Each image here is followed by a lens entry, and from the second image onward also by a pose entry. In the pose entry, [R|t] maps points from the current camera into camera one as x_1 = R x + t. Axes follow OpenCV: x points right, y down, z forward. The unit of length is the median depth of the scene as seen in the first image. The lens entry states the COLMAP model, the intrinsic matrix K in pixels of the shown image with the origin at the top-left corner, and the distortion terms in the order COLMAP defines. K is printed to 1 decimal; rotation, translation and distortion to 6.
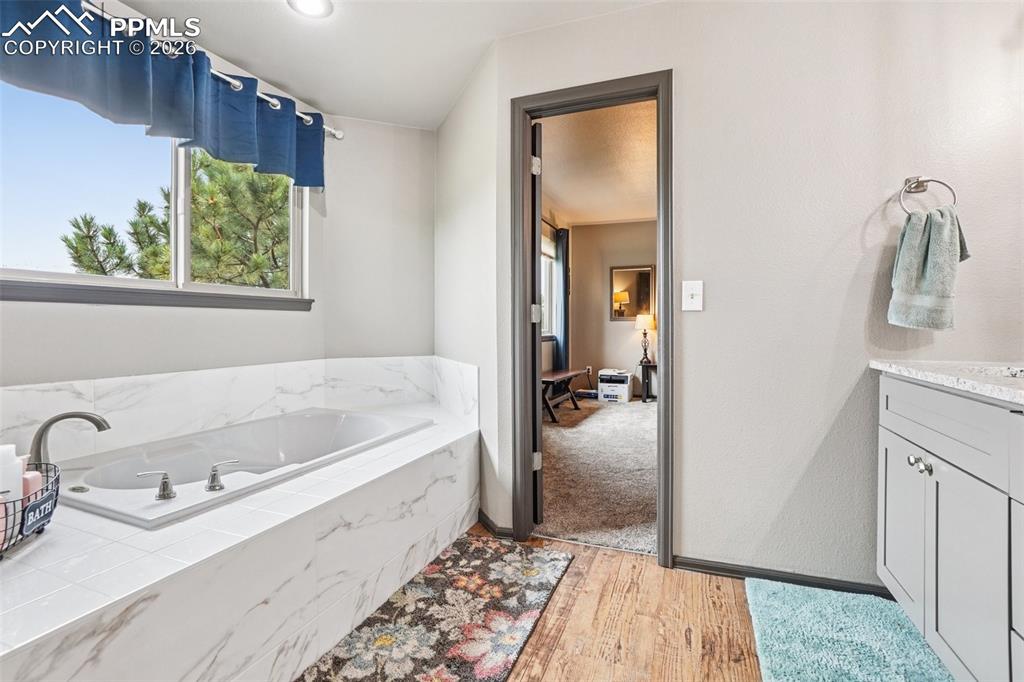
lens RADIAL K [[489.4, 0, 513.1], [0, 489.4, 332.3], [0, 0, 1]] dist [-0.024787, 0.007282]
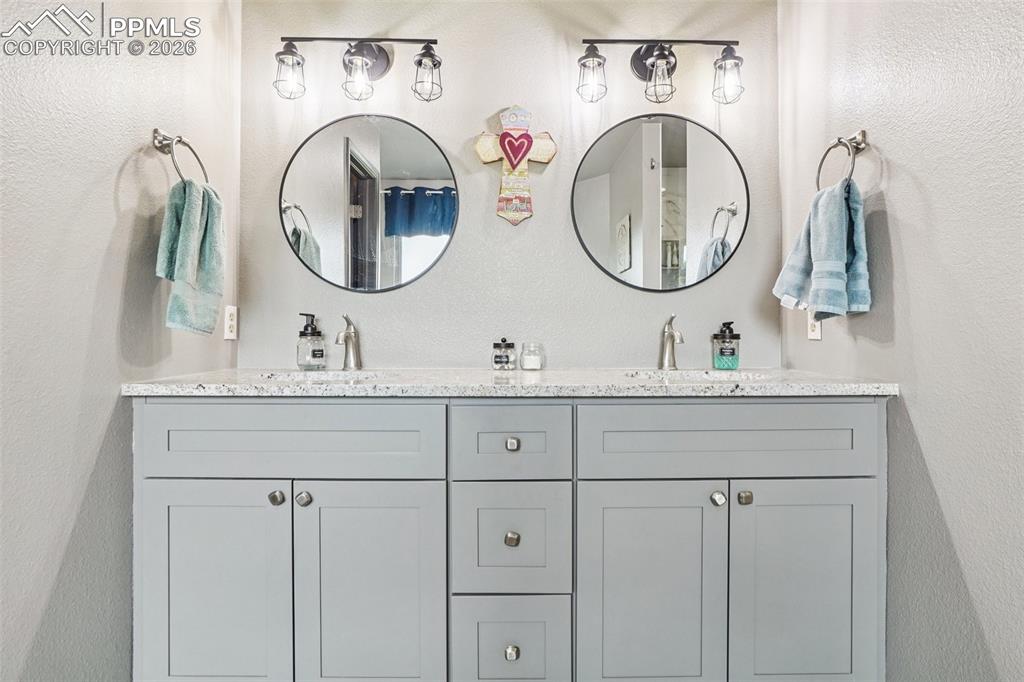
lens RADIAL K [[528.2, 0, 510.4], [0, 528.2, 338.4], [0, 0, 1]] dist [-0.025257, 0.000160]
pose [[-0.361289, -0.008892, 0.932411, -0.092492], [0.015804, 0.999752, 0.015658, -0.004653], [-0.932320, 0.020393, -0.361060, 0.659064]]
